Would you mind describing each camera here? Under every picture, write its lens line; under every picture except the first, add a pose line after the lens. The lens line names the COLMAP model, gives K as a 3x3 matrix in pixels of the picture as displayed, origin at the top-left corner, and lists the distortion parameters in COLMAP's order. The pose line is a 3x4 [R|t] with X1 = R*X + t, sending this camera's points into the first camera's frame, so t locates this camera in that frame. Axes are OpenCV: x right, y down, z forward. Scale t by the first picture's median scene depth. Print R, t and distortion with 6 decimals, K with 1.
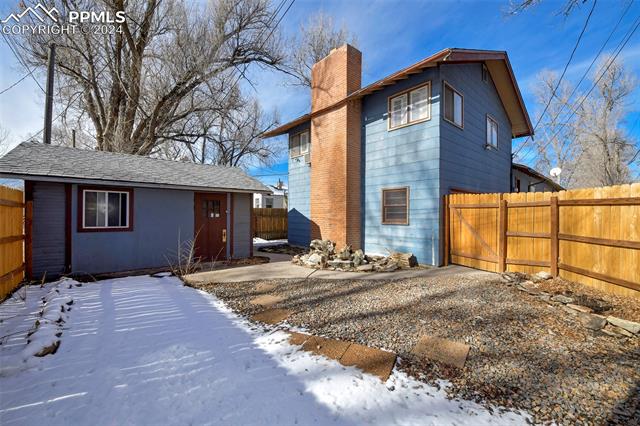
lens RADIAL K [[255.1, 0, 316.9], [0, 255.1, 212.2], [0, 0, 1]] dist [-0.002872, -0.000115]
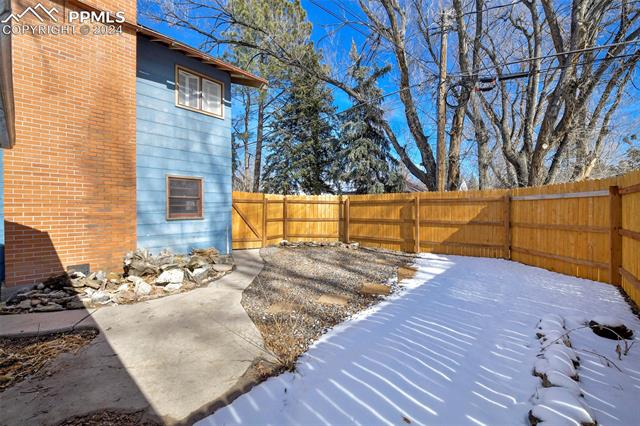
lens RADIAL K [[271.0, 0, 317.4], [0, 271.0, 211.3], [0, 0, 1]] dist [-0.001588, -0.000074]
pose [[-0.157593, -0.008722, 0.987466, -0.721615], [0.000897, 0.999959, 0.008975, 0.014010], [-0.987504, 0.002300, -0.157579, 0.760092]]
